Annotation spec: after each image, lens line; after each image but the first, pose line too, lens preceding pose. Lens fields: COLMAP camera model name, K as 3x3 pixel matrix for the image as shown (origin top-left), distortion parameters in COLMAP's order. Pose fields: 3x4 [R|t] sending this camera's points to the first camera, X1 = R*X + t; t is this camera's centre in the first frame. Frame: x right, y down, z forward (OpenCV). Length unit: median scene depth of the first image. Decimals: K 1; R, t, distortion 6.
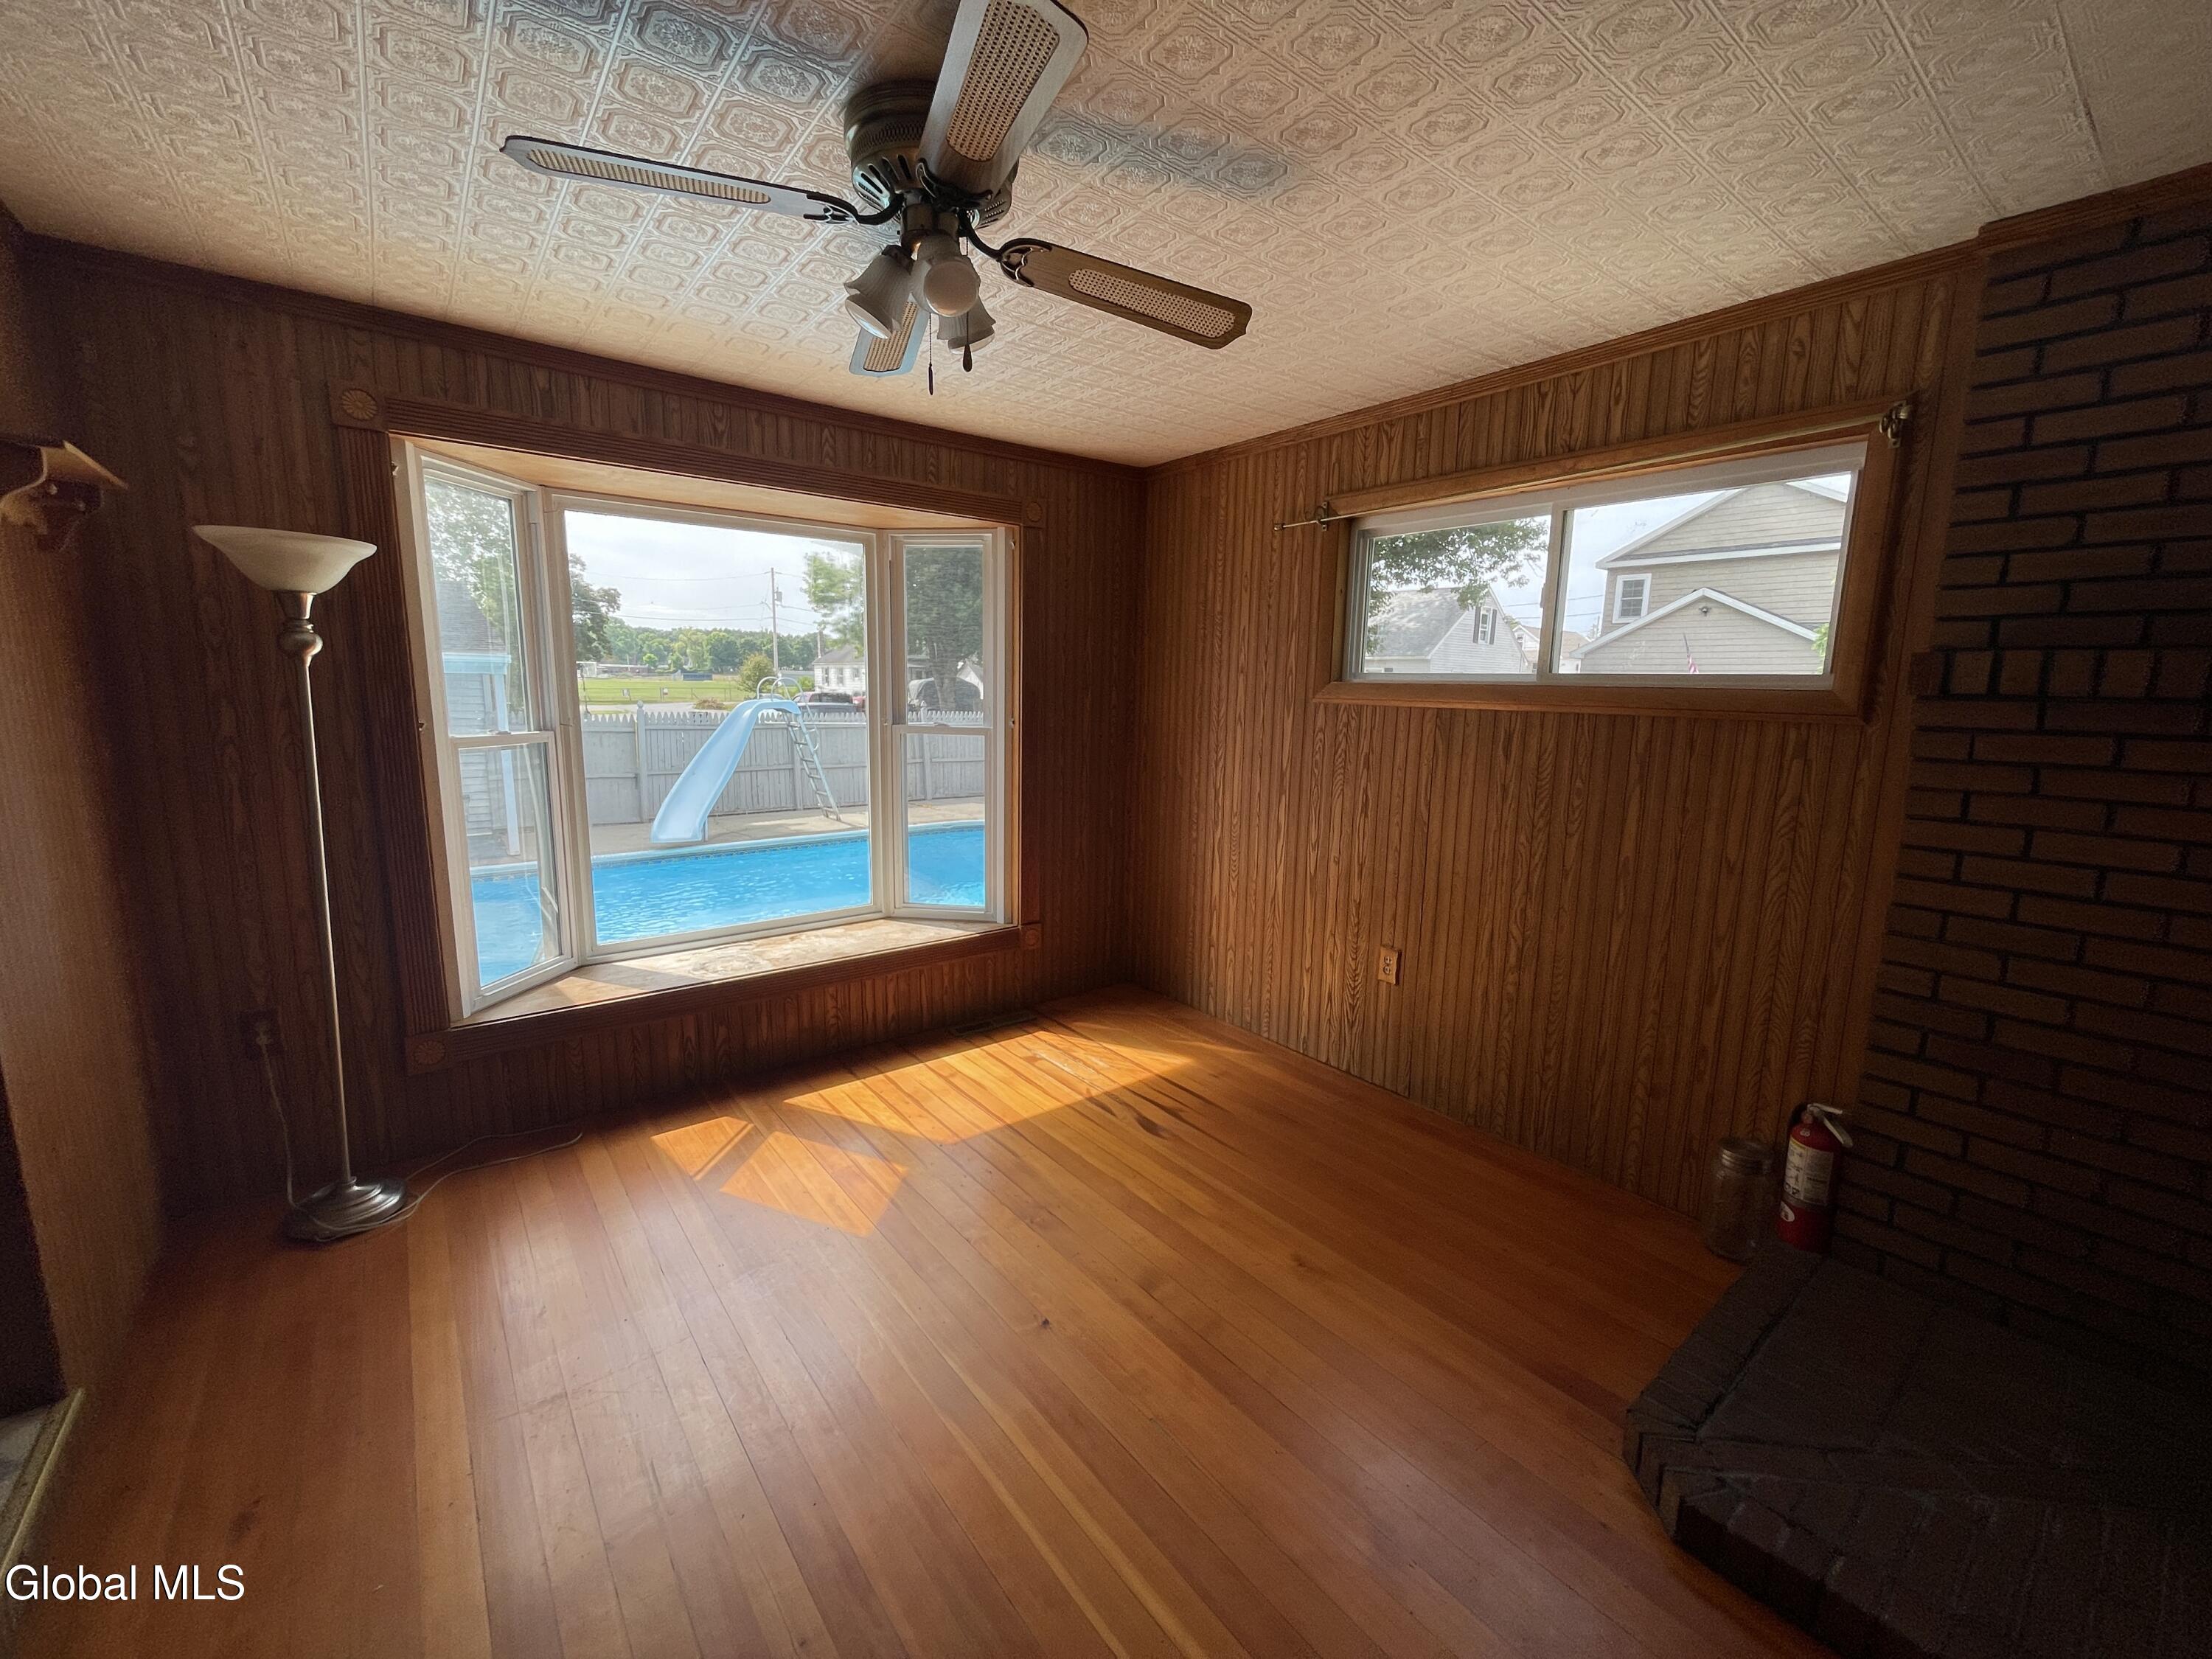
lens RADIAL K [[894.3, 0, 1110.4], [0, 894.3, 831.3], [0, 0, 1]] dist [-0.002003, -0.000106]
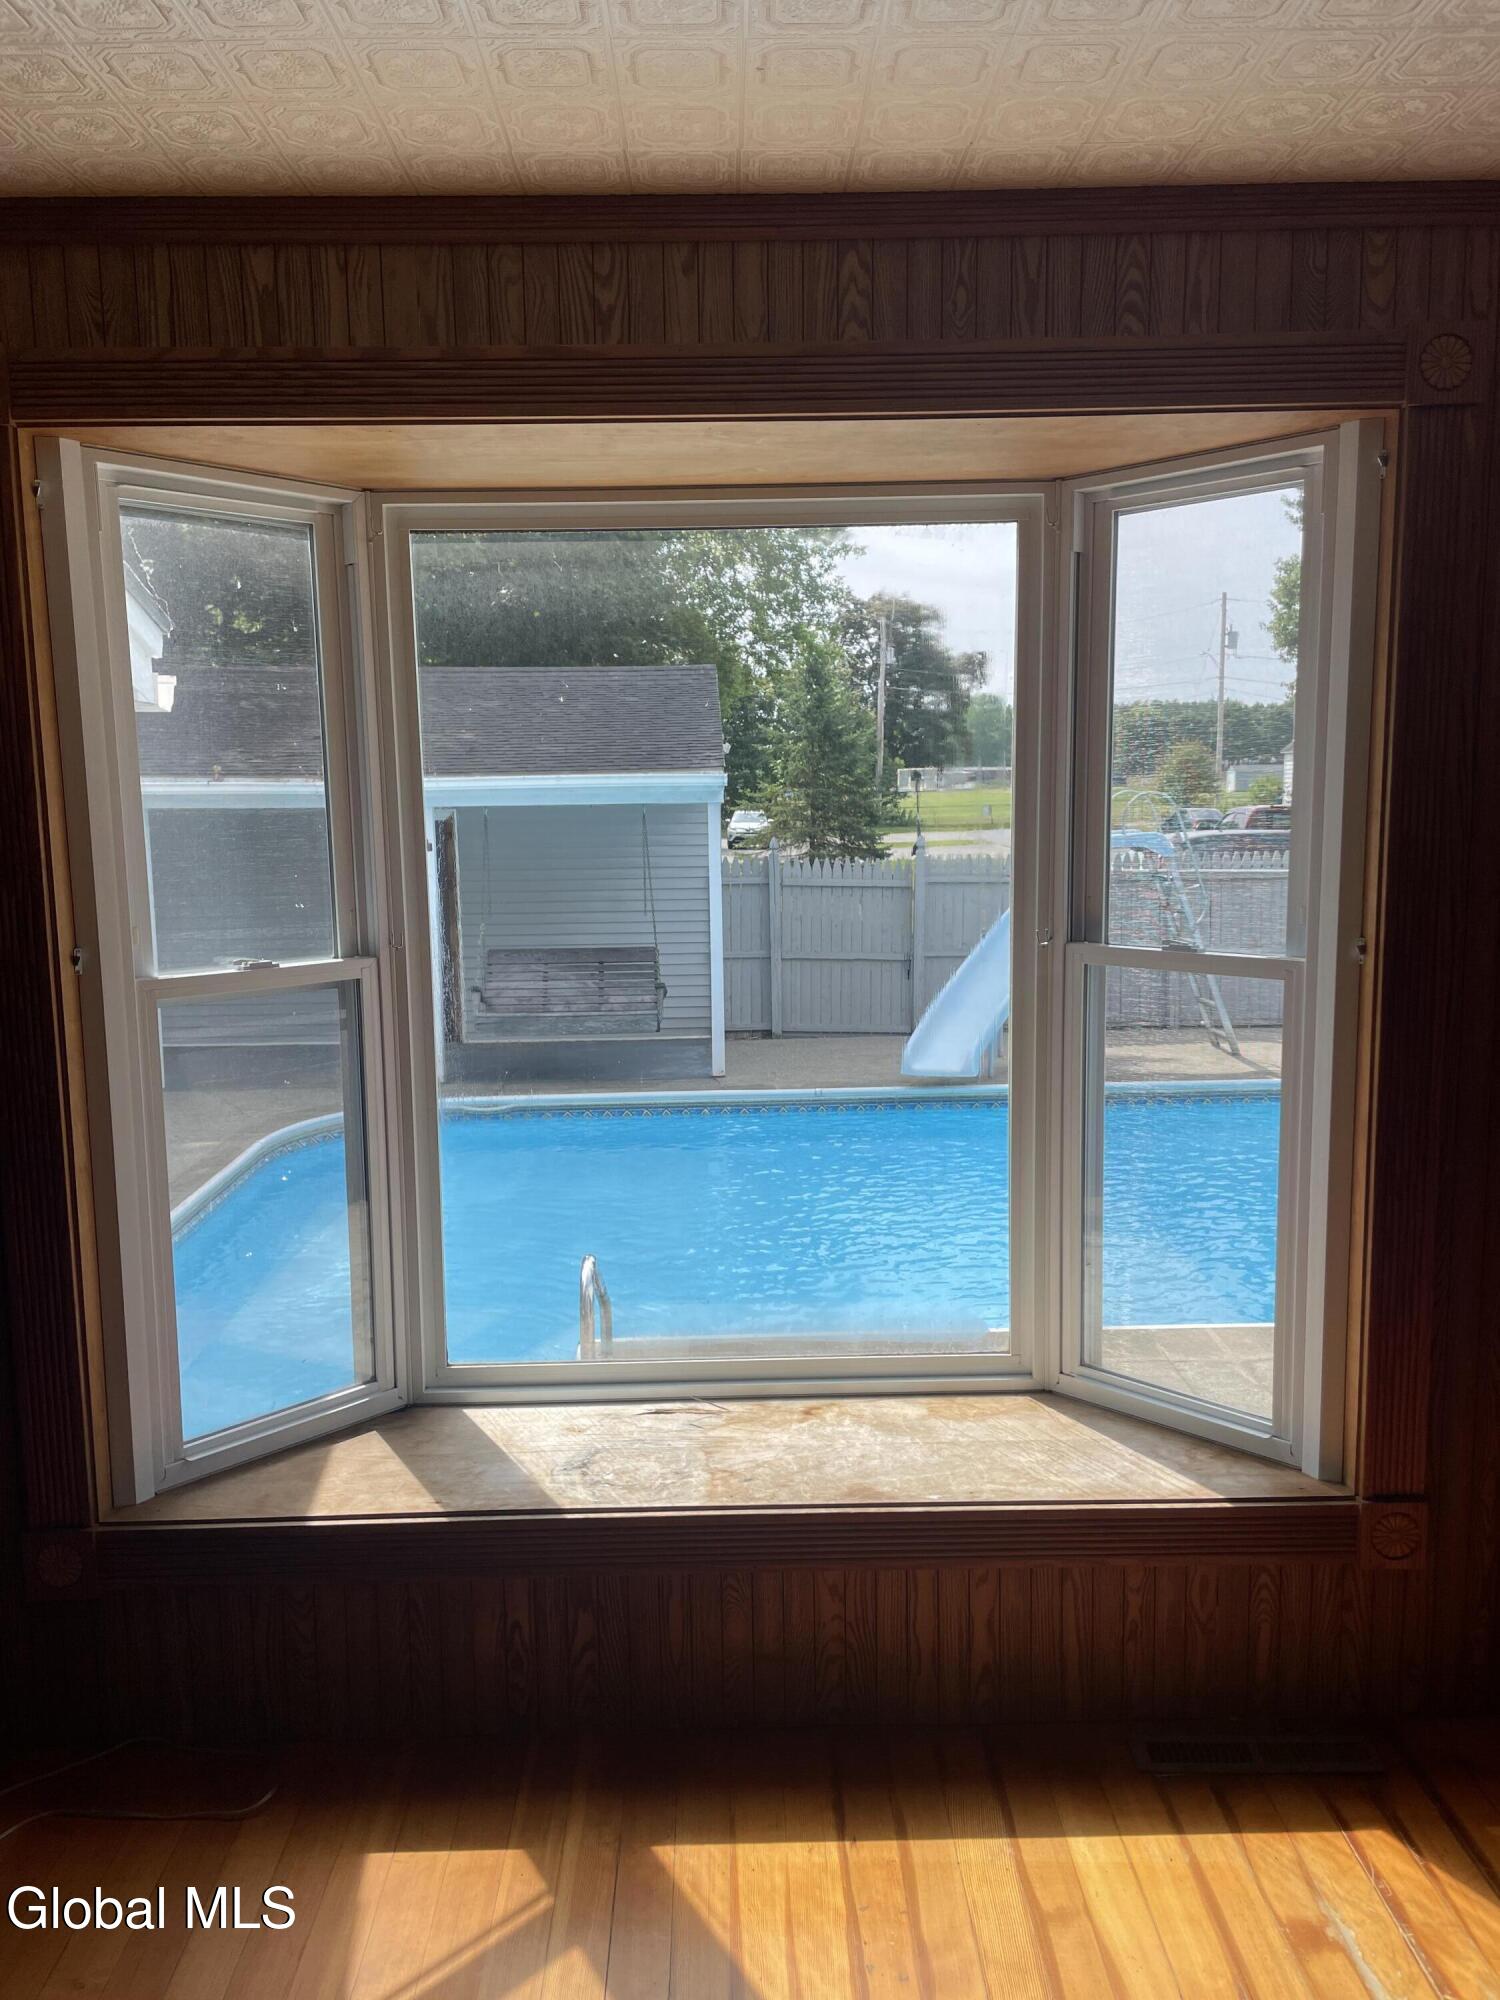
lens RADIAL K [[1525.3, 0, 733.0], [0, 1525.3, 994.4], [0, 0, 1]] dist [0.081050, -0.104494]
pose [[0.787321, 0.052067, -0.614340, 0.082310], [-0.069876, 0.997543, -0.005006, -0.087293], [0.612570, 0.046869, 0.789025, 0.363663]]
